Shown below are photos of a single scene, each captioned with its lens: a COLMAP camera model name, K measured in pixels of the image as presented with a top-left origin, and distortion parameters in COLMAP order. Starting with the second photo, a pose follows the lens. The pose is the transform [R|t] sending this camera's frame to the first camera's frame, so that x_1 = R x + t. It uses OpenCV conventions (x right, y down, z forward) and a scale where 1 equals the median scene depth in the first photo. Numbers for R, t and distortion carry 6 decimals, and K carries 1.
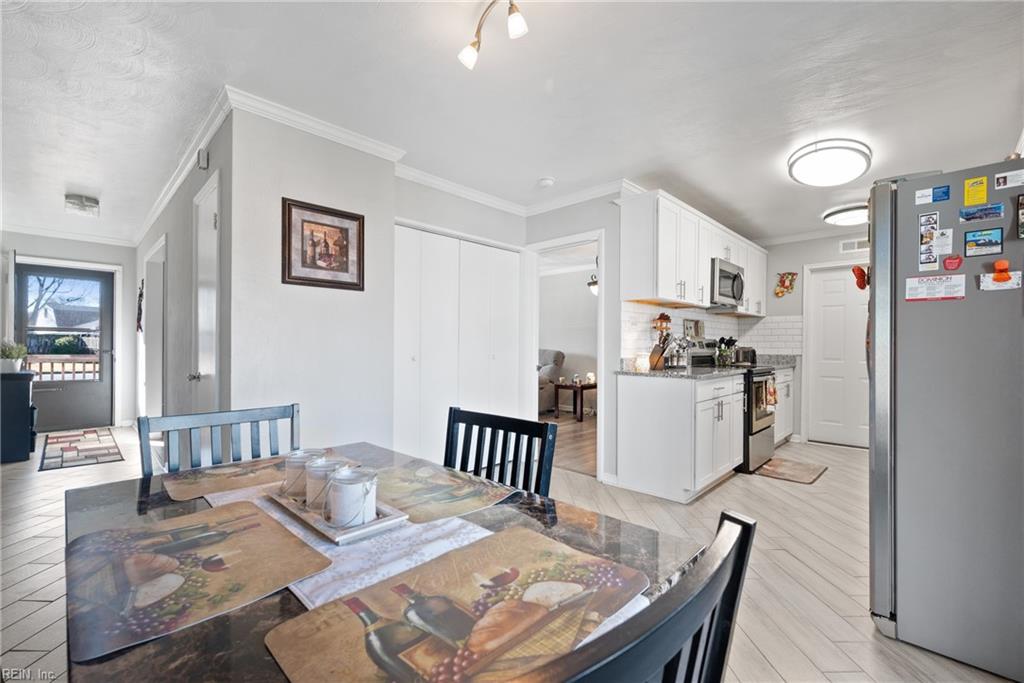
lens RADIAL K [[425.4, 0, 511.6], [0, 425.4, 347.3], [0, 0, 1]] dist [-0.001118, 0.000367]
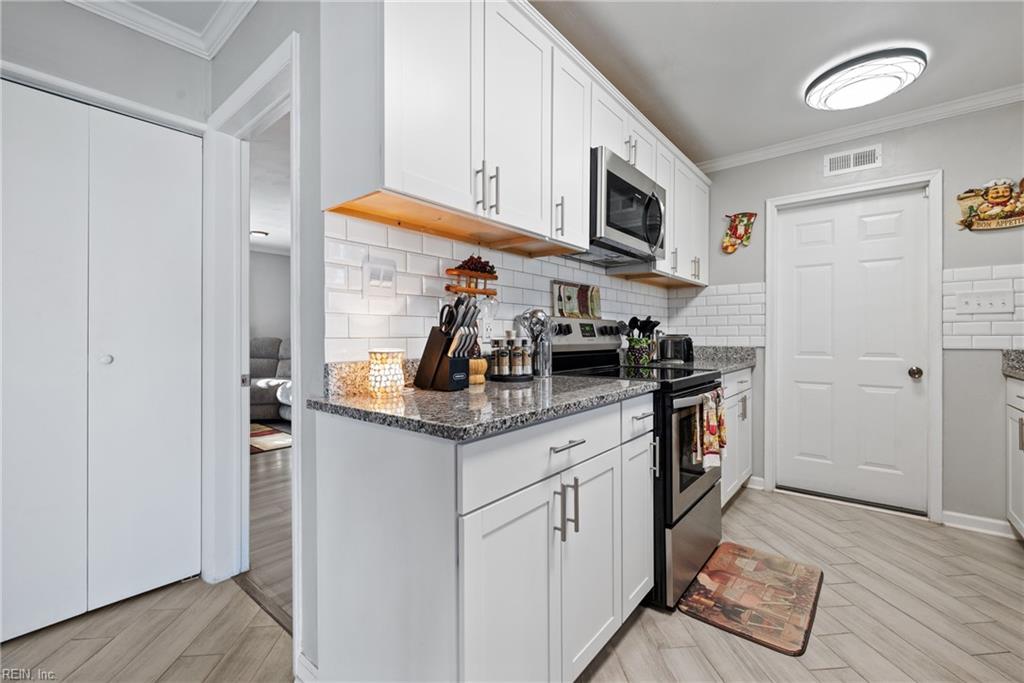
lens RADIAL K [[425.4, 0, 508.2], [0, 425.4, 335.0], [0, 0, 1]] dist [-0.001118, 0.000367]
pose [[0.996990, -0.005601, 0.077323, 0.297858], [0.006050, 0.999966, -0.005573, 0.002700], [-0.077289, 0.006024, 0.996991, 0.466297]]
